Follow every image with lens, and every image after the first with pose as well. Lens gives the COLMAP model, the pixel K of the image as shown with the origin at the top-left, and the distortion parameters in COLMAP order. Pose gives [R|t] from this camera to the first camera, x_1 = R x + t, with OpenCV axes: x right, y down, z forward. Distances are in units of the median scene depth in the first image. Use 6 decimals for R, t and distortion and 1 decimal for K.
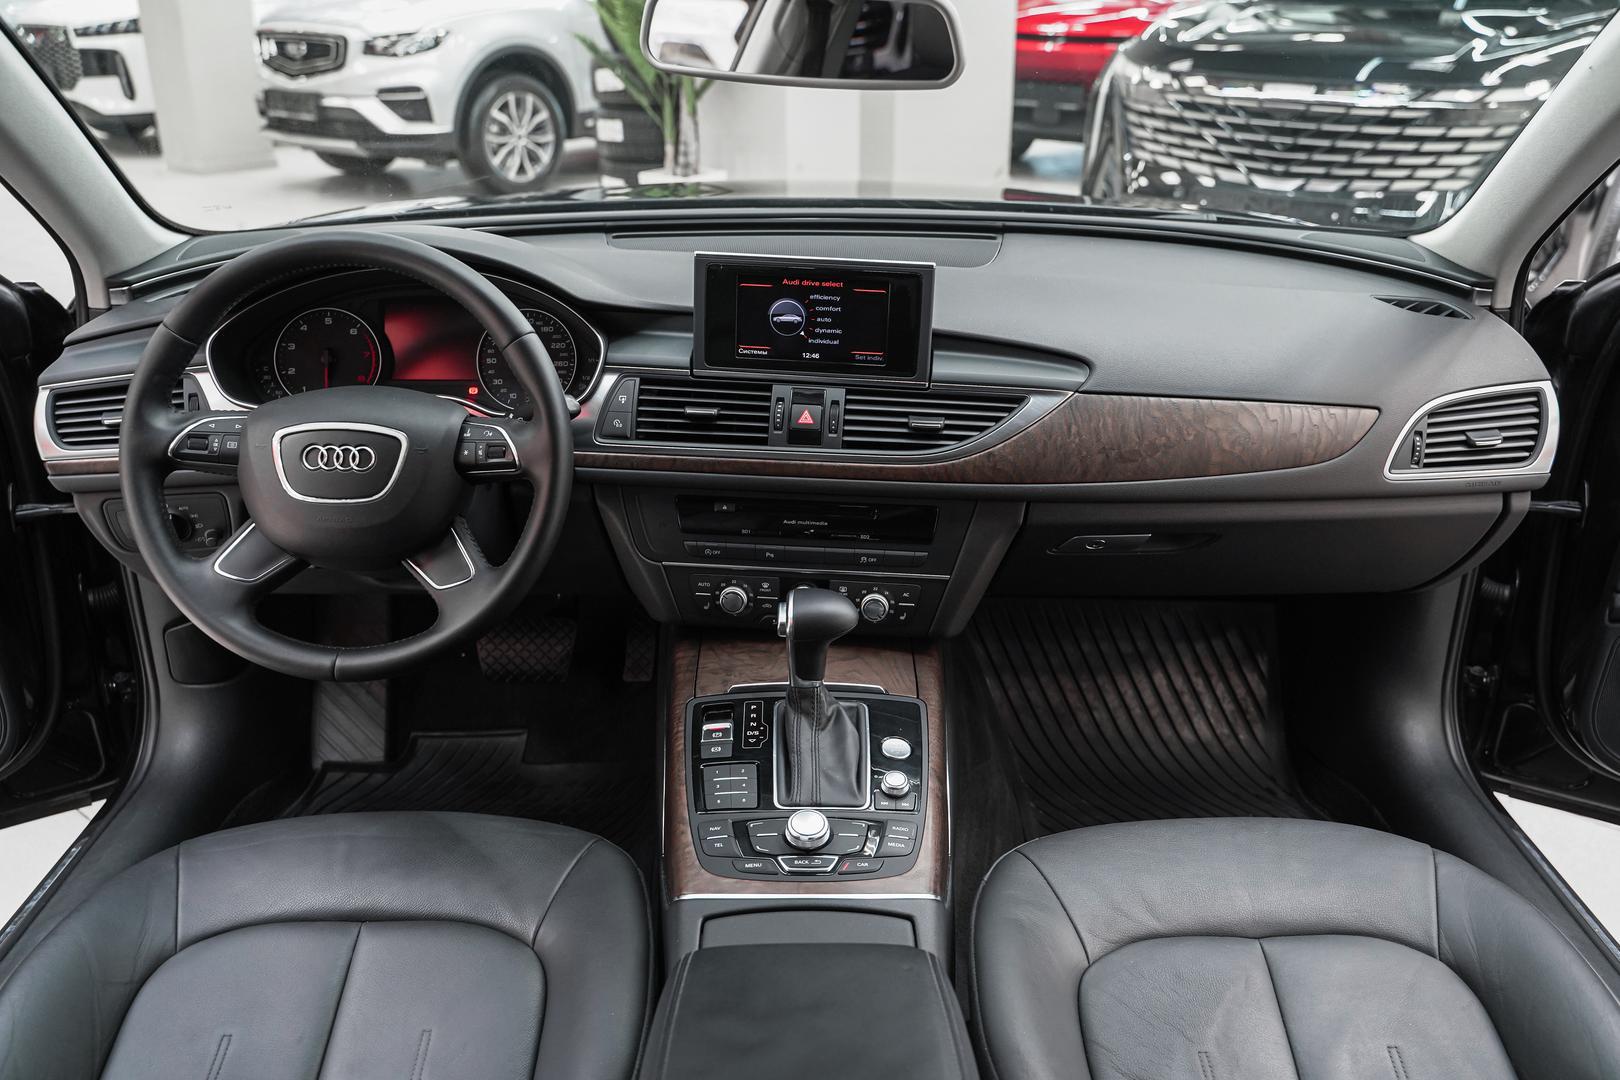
lens RADIAL K [[1318.4, 0, 821.6], [0, 1318.4, 532.5], [0, 0, 1]] dist [-0.017395, 0.006002]
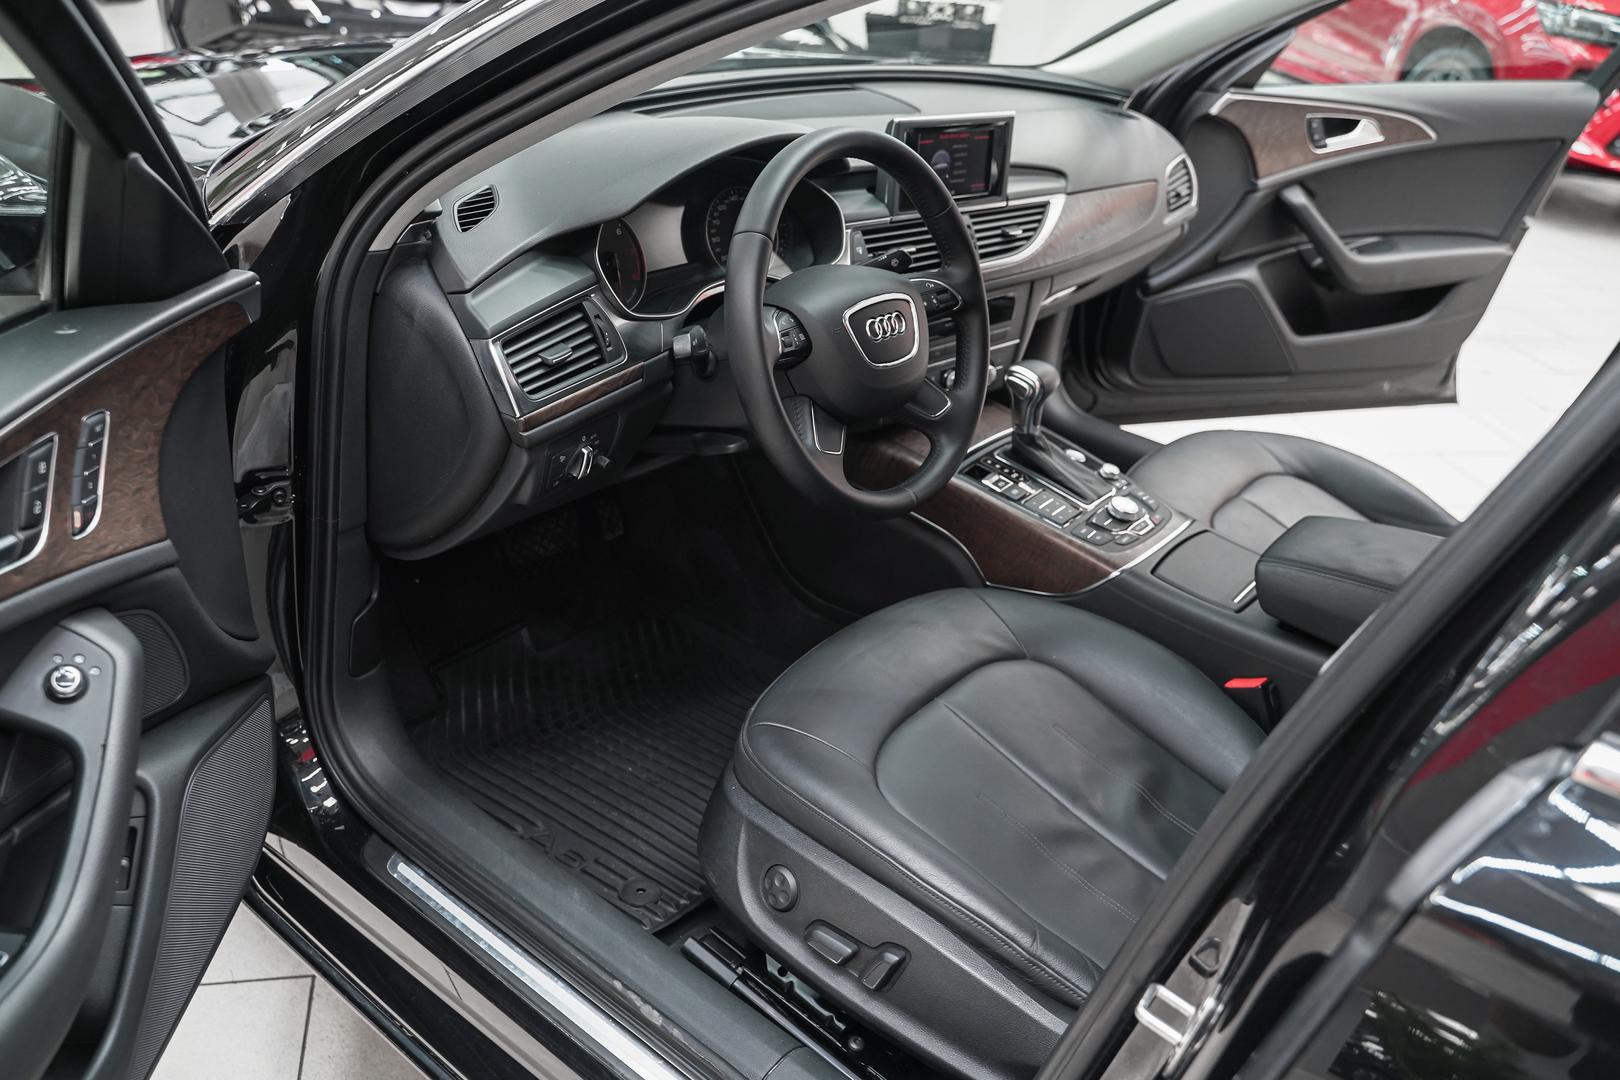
lens RADIAL K [[1318.4, 0, 808.5], [0, 1318.4, 545.6], [0, 0, 1]] dist [-0.017395, 0.006002]
pose [[0.633775, -0.318289, 0.704998, -1.117156], [0.215442, 0.947988, 0.234315, -0.138046], [-0.742909, 0.003383, 0.669383, 0.233180]]
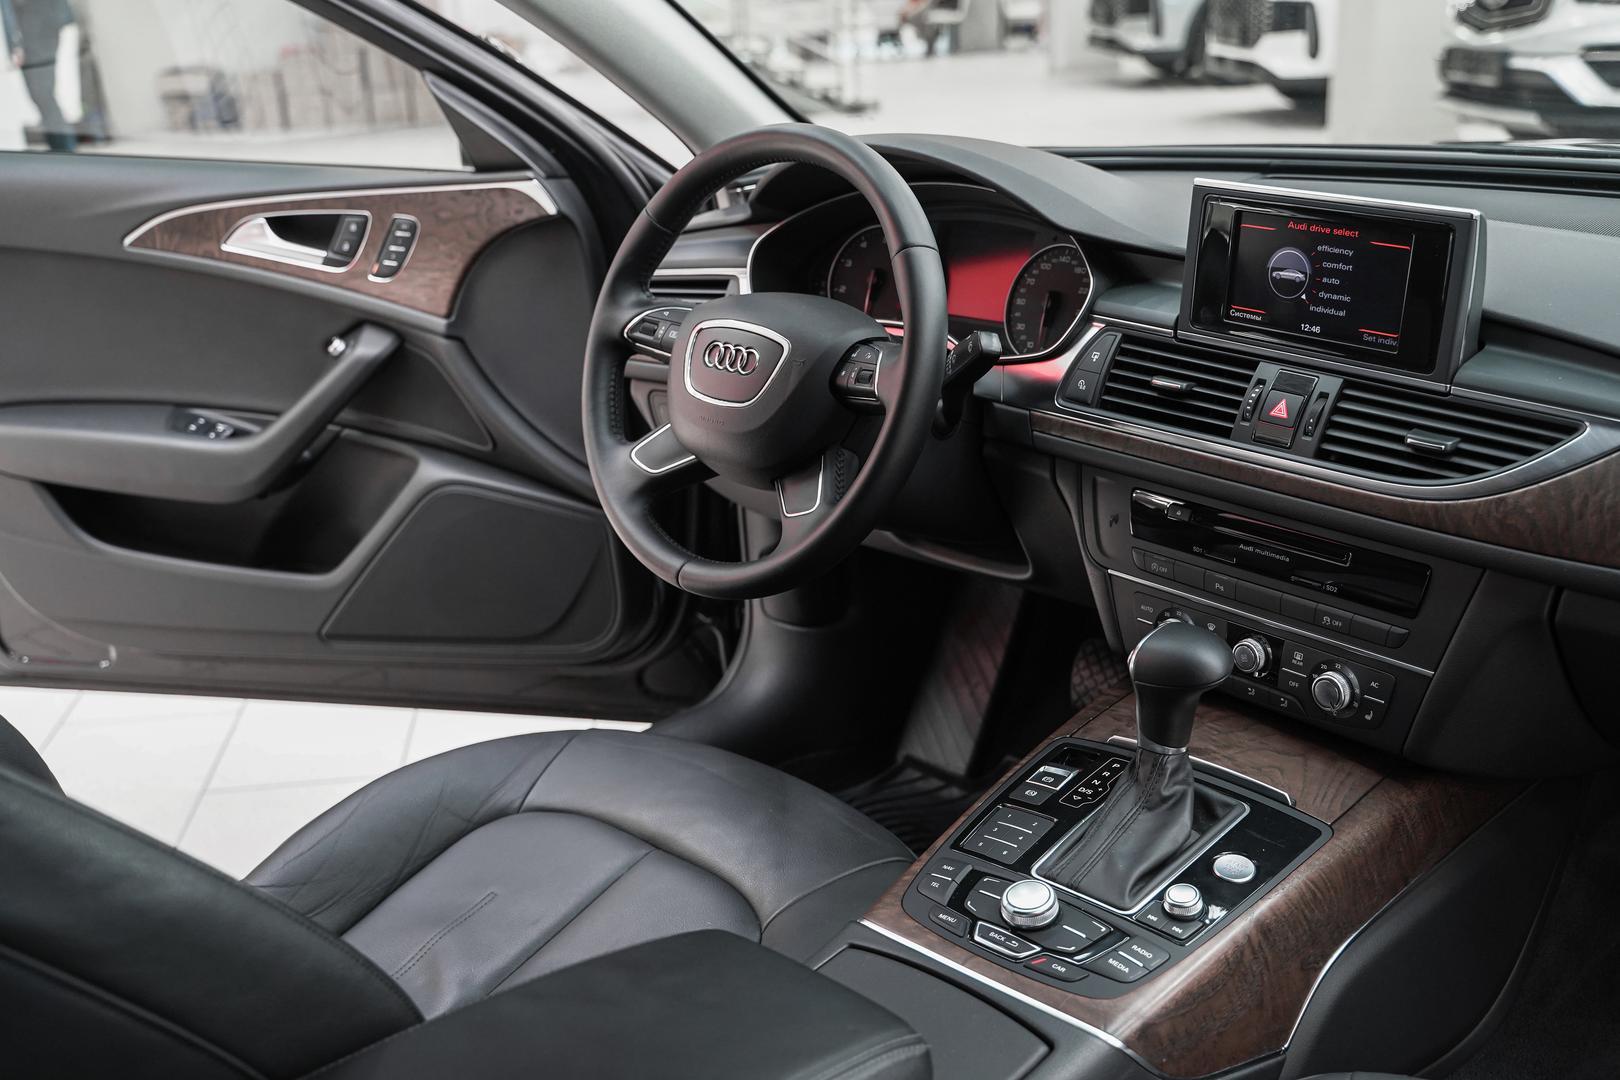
lens RADIAL K [[1733.0, 0, 802.8], [0, 1733.0, 547.2], [0, 0, 1]] dist [-0.004048, 0.000000]
pose [[0.699508, 0.198868, -0.686396, 0.475438], [-0.234539, 0.971183, 0.042359, 0.009004], [0.675040, 0.131356, 0.725993, 0.126867]]
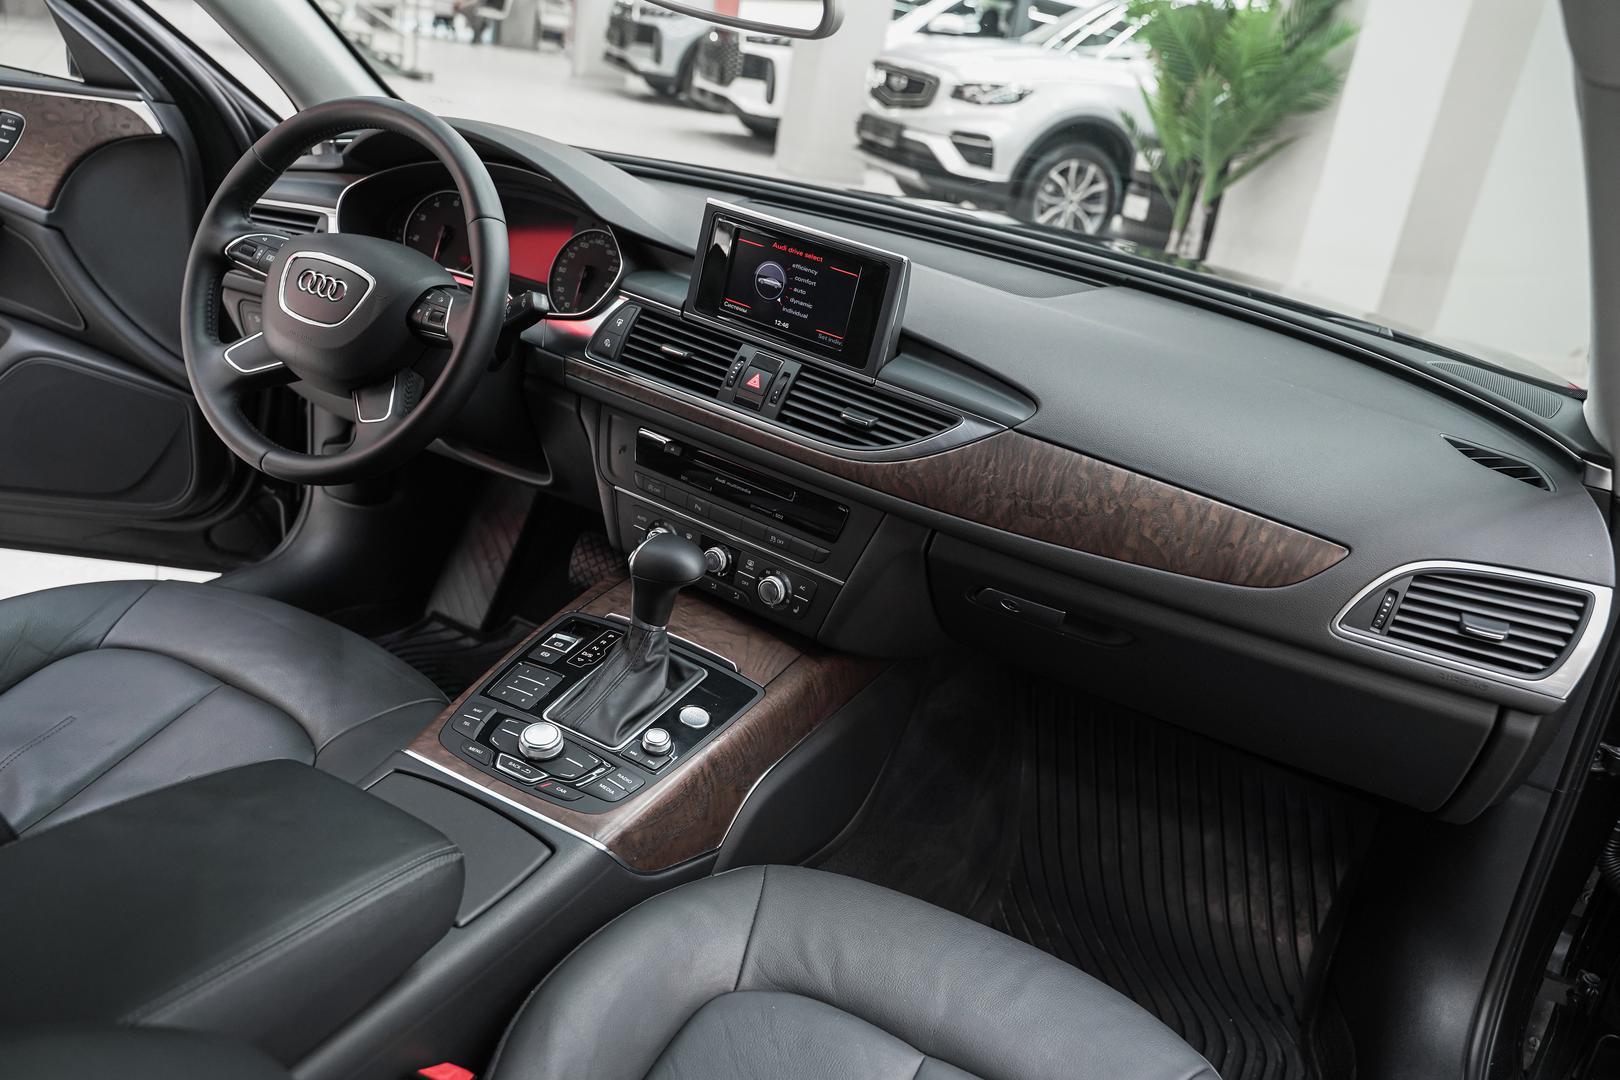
lens RADIAL K [[1318.4, 0, 813.1], [0, 1318.4, 541.1], [0, 0, 1]] dist [-0.017395, 0.006002]
pose [[0.869242, 0.303432, -0.390317, 0.445859], [-0.325012, 0.945642, 0.011334, 0.001332], [0.372539, 0.117005, 0.920611, 0.114288]]
